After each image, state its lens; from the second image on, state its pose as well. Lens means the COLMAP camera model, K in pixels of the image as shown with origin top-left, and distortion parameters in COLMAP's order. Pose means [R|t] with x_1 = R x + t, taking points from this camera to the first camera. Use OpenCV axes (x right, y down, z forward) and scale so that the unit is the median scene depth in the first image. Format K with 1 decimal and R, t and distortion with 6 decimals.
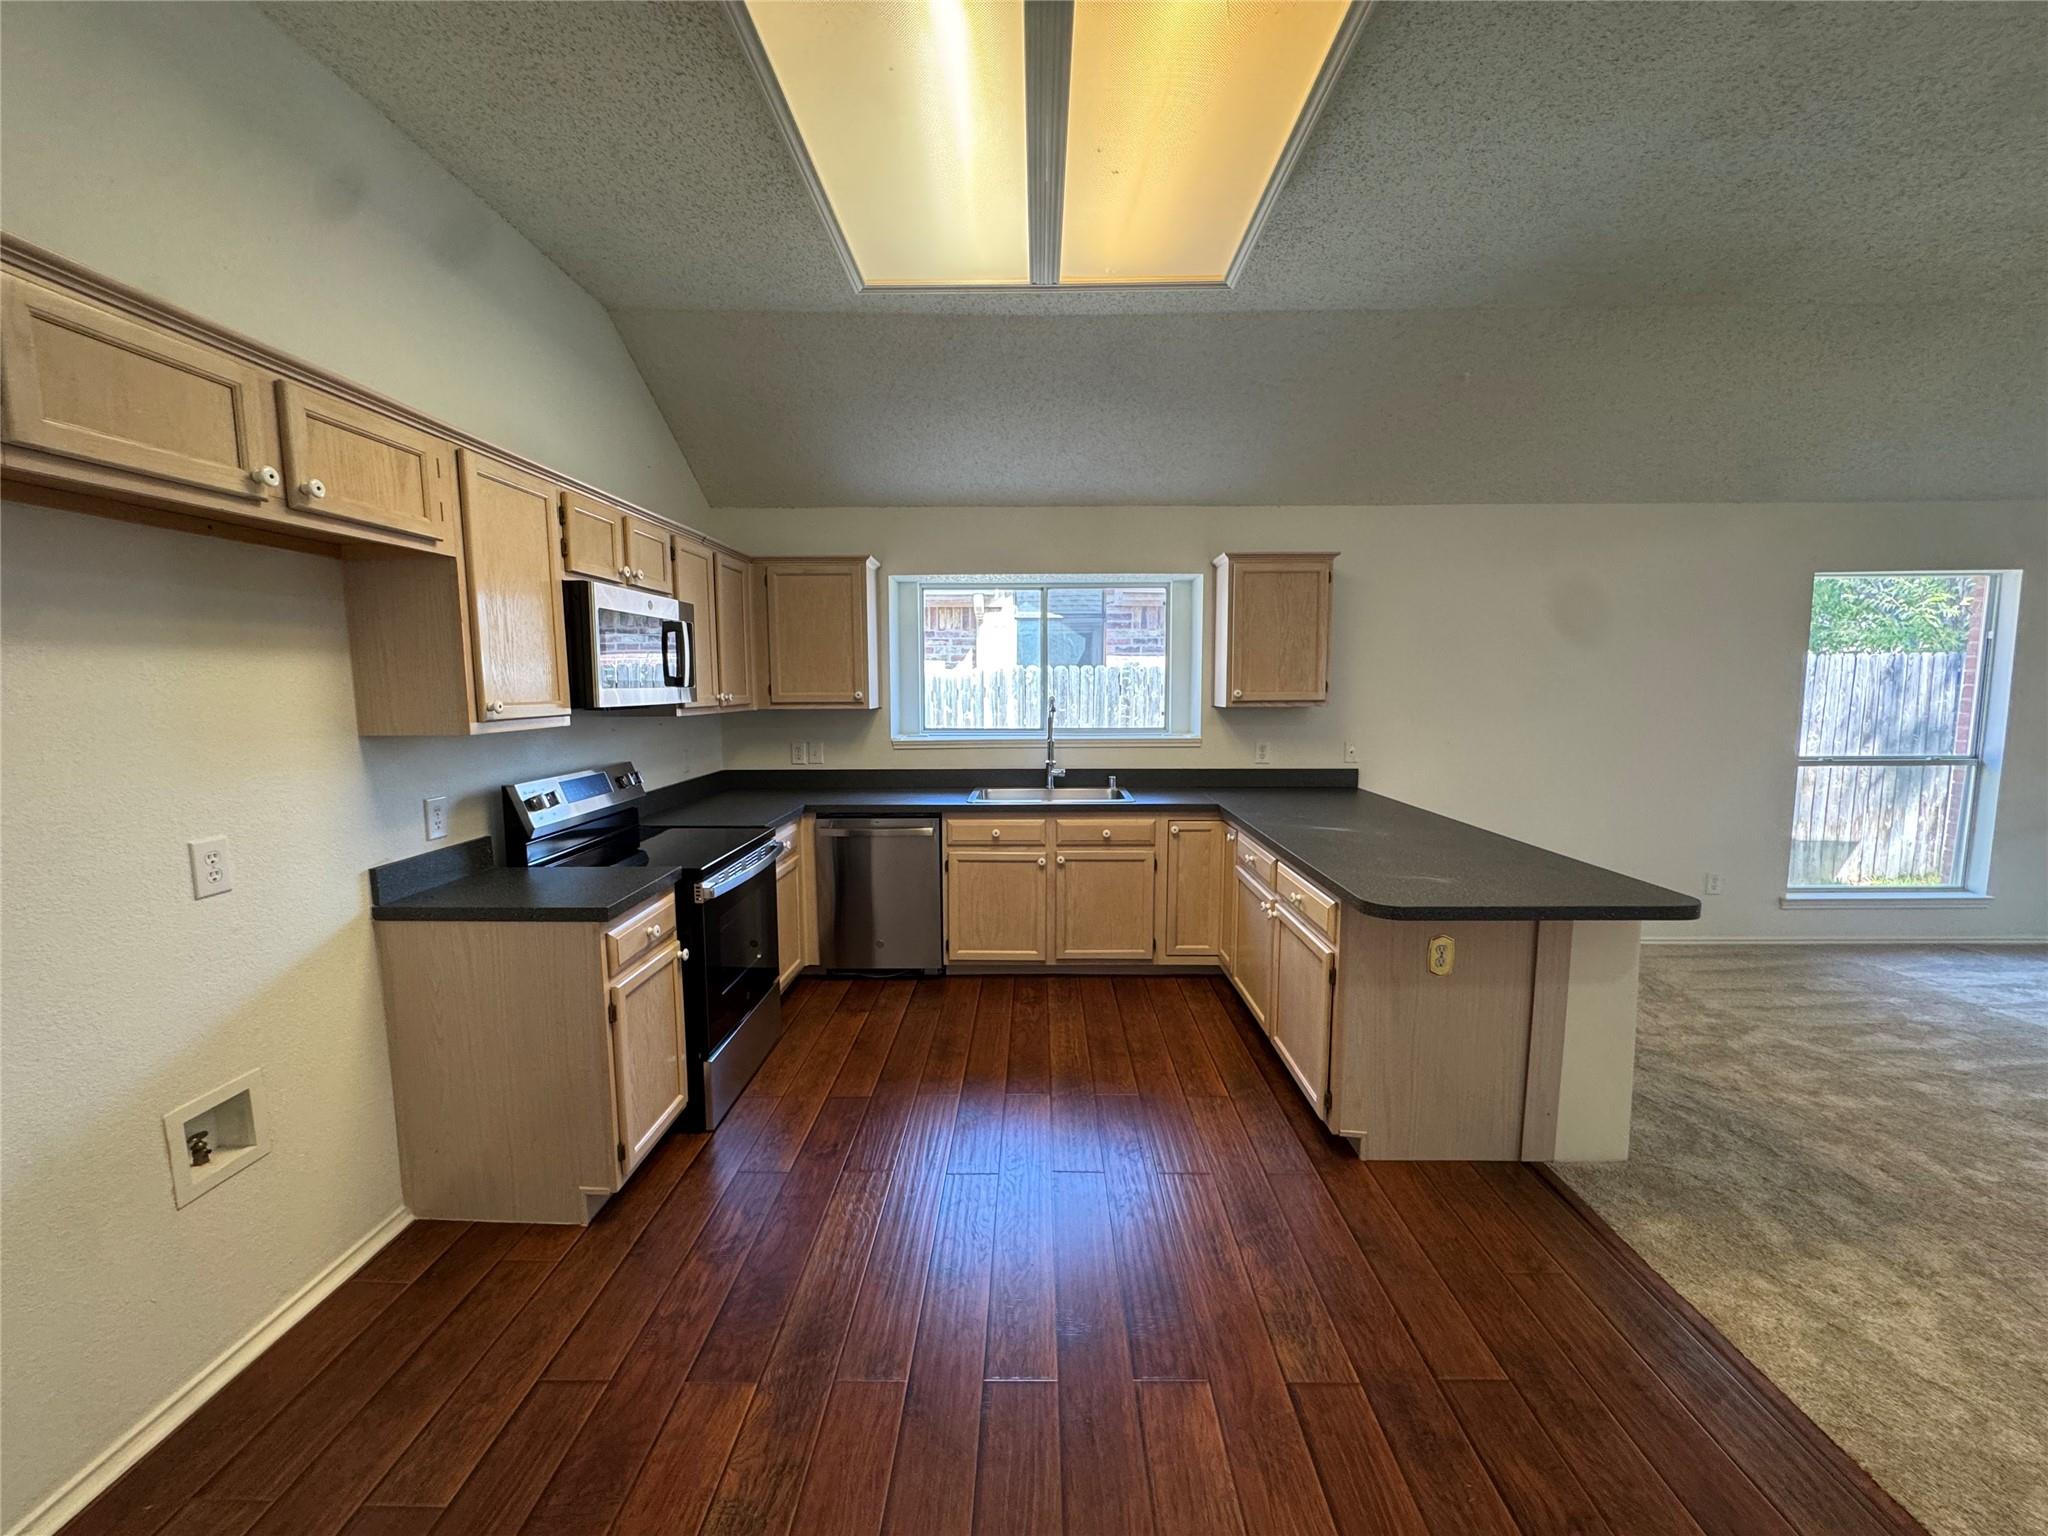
lens RADIAL K [[823.7, 0, 1024.0], [0, 823.7, 768.0], [0, 0, 1]] dist [0.000222, -0.000085]
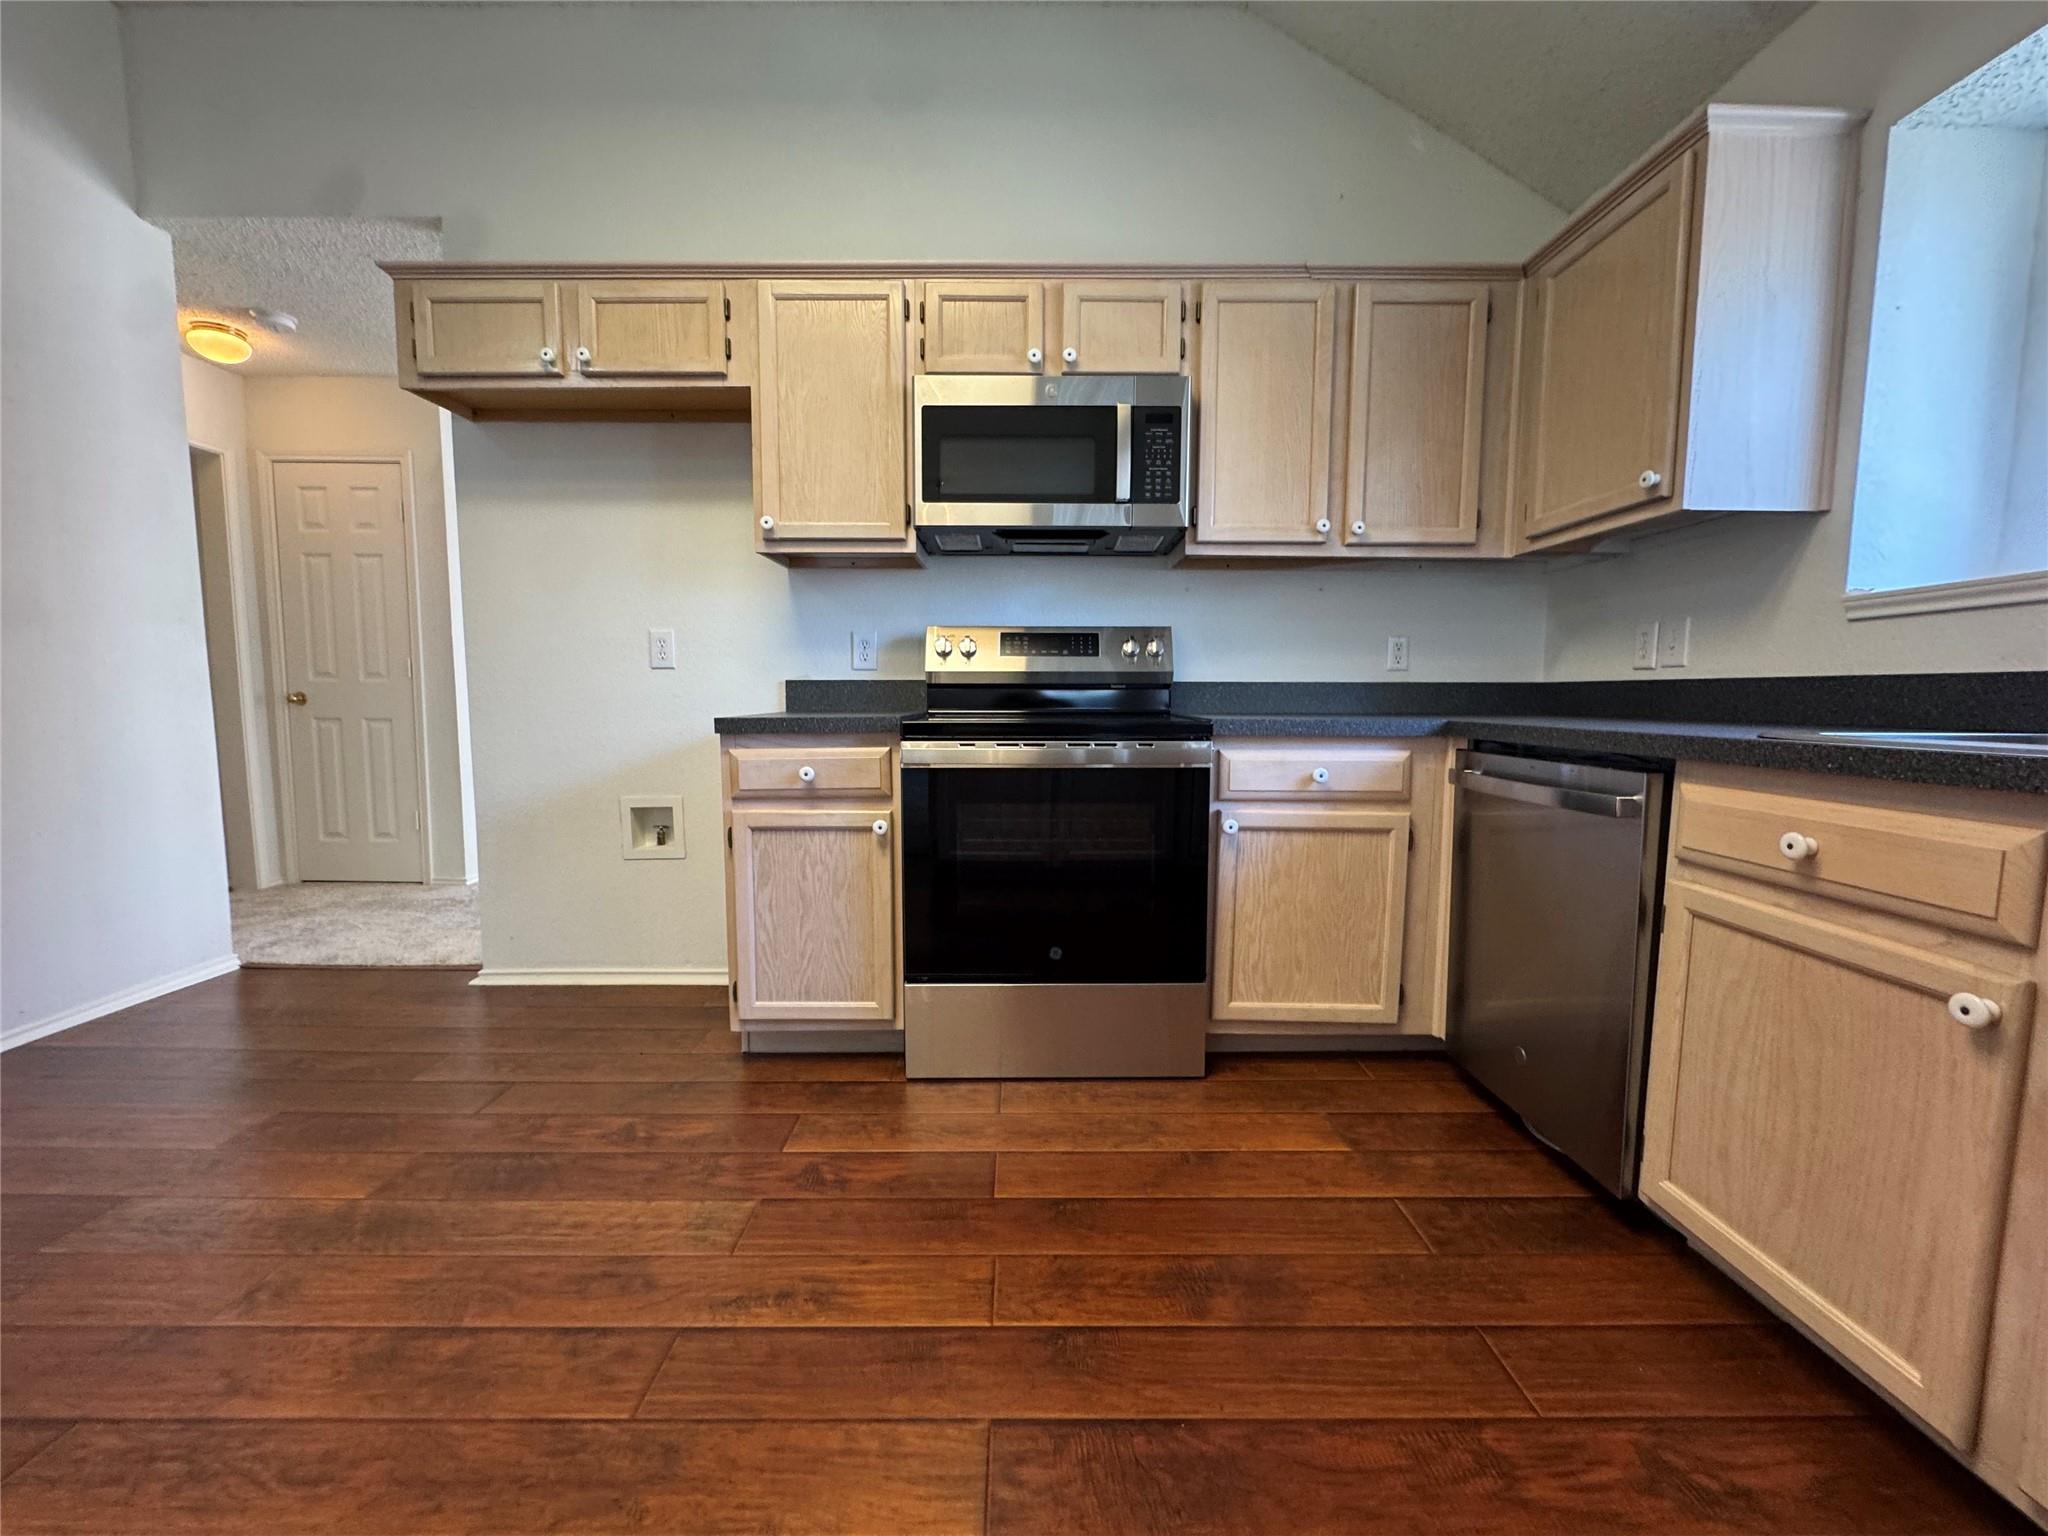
lens RADIAL K [[824.3, 0, 1034.6], [0, 824.3, 769.5], [0, 0, 1]] dist [-0.002210, -0.000410]
pose [[0.015838, 0.093703, -0.995474, 0.297013], [-0.109012, 0.989826, 0.091437, 0.069977], [0.993914, 0.107071, 0.025891, 0.919371]]
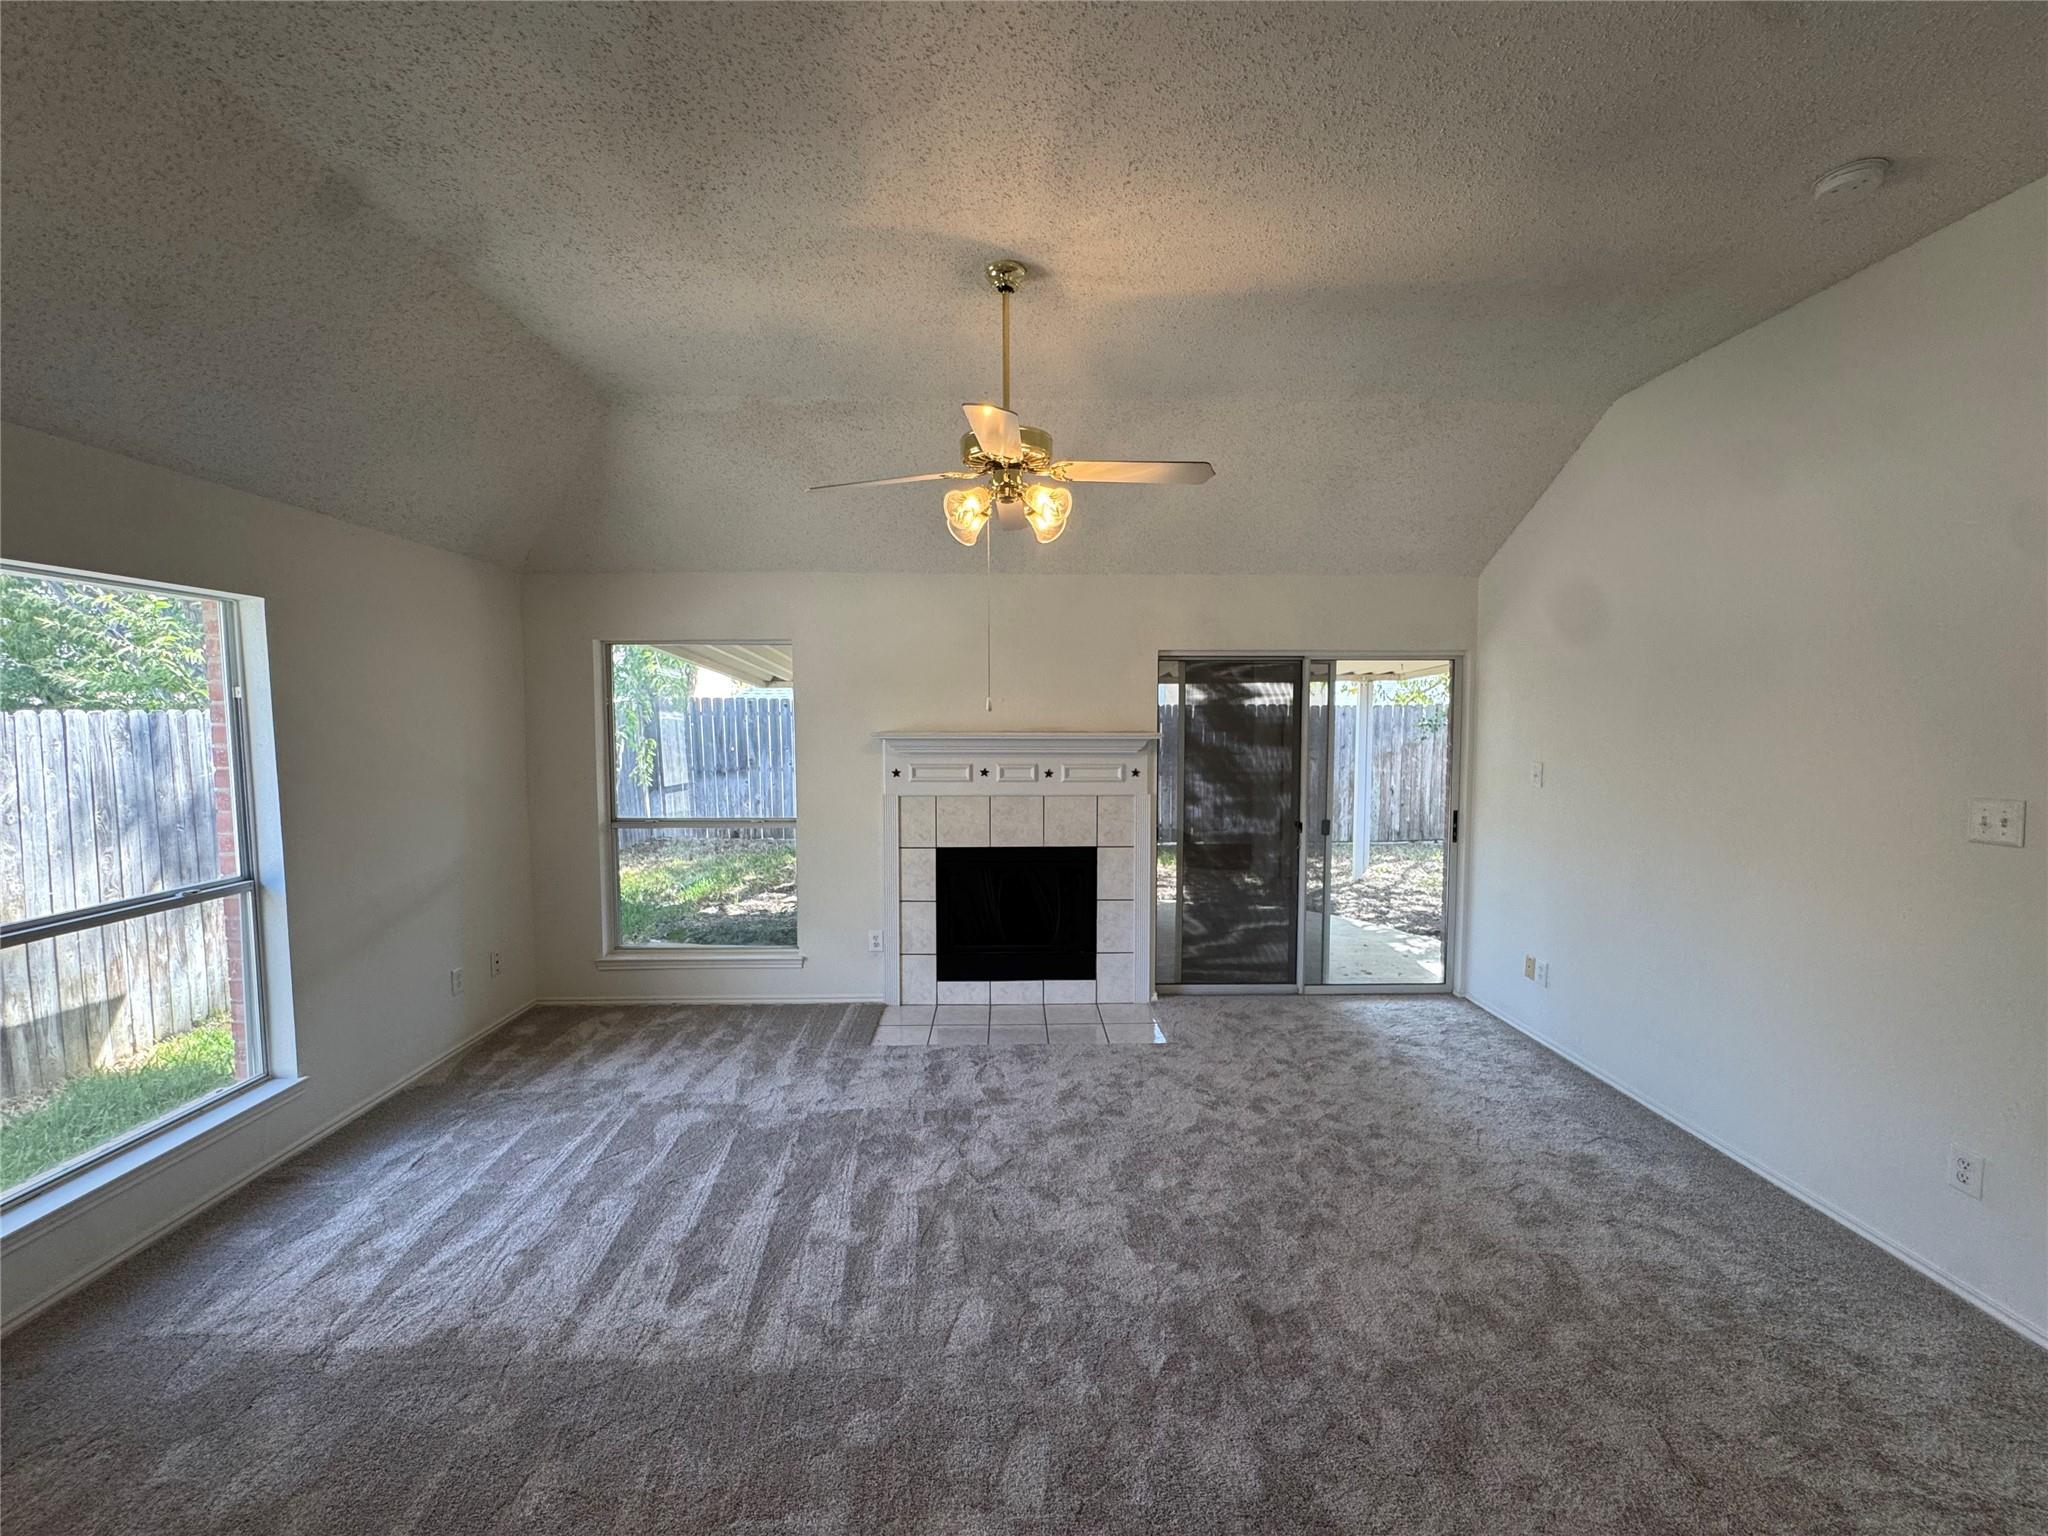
lens RADIAL K [[816.4, 0, 1024.0], [0, 816.4, 768.0], [0, 0, 1]] dist [-0.005046, -0.000327]
pose [[-0.034058, -0.059186, 0.997666, 0.726614], [0.108714, 0.992102, 0.062567, -0.107151], [-0.993489, 0.110591, -0.027355, 0.581418]]
